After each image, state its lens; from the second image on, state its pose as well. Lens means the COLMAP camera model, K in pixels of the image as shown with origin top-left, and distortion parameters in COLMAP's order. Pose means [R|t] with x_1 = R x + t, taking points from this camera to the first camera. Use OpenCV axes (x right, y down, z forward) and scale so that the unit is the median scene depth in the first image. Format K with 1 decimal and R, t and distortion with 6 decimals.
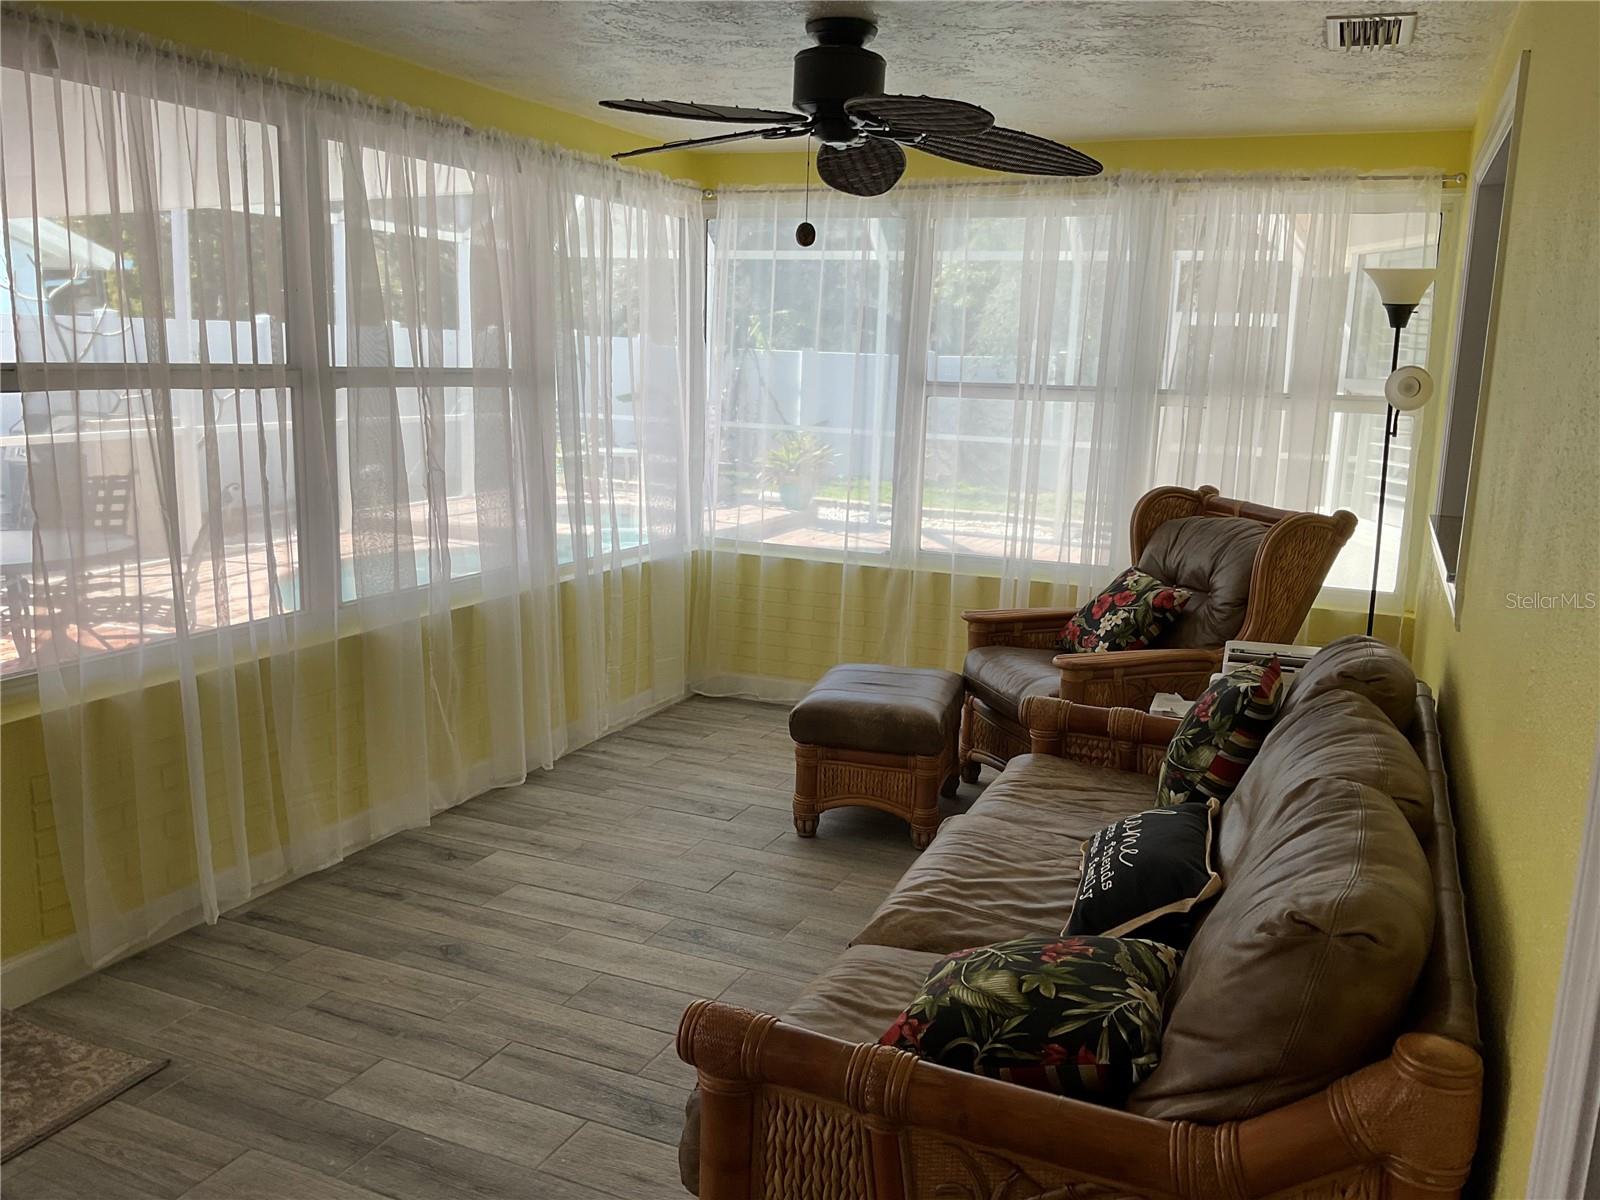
lens RADIAL K [[1311.7, 0, 800.0], [0, 1311.7, 600.0], [0, 0, 1]] dist [0.086453, -0.176009]
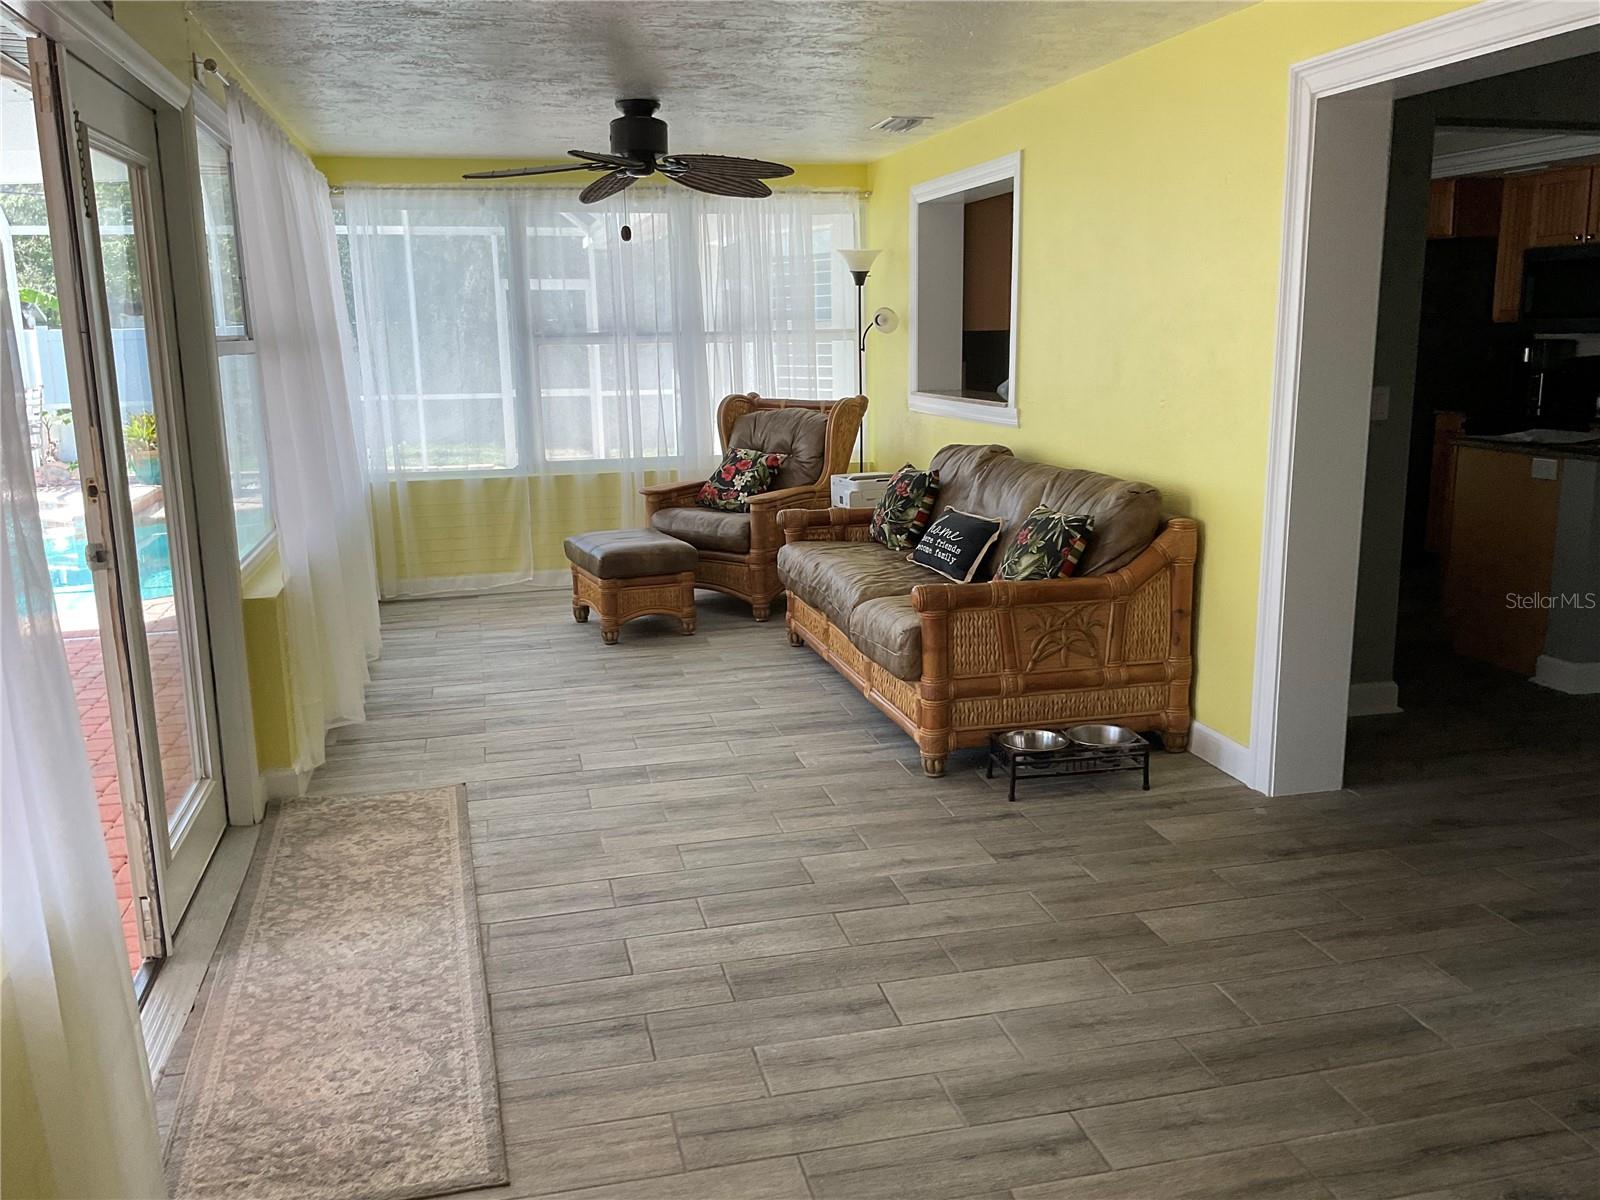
lens RADIAL K [[1311.7, 0, 800.0], [0, 1311.7, 600.0], [0, 0, 1]] dist [0.086453, -0.176009]
pose [[0.798901, -0.167265, 0.577736, -0.656674], [0.151705, 0.985534, 0.075551, 0.051420], [-0.582016, 0.027287, 0.812719, -0.311783]]
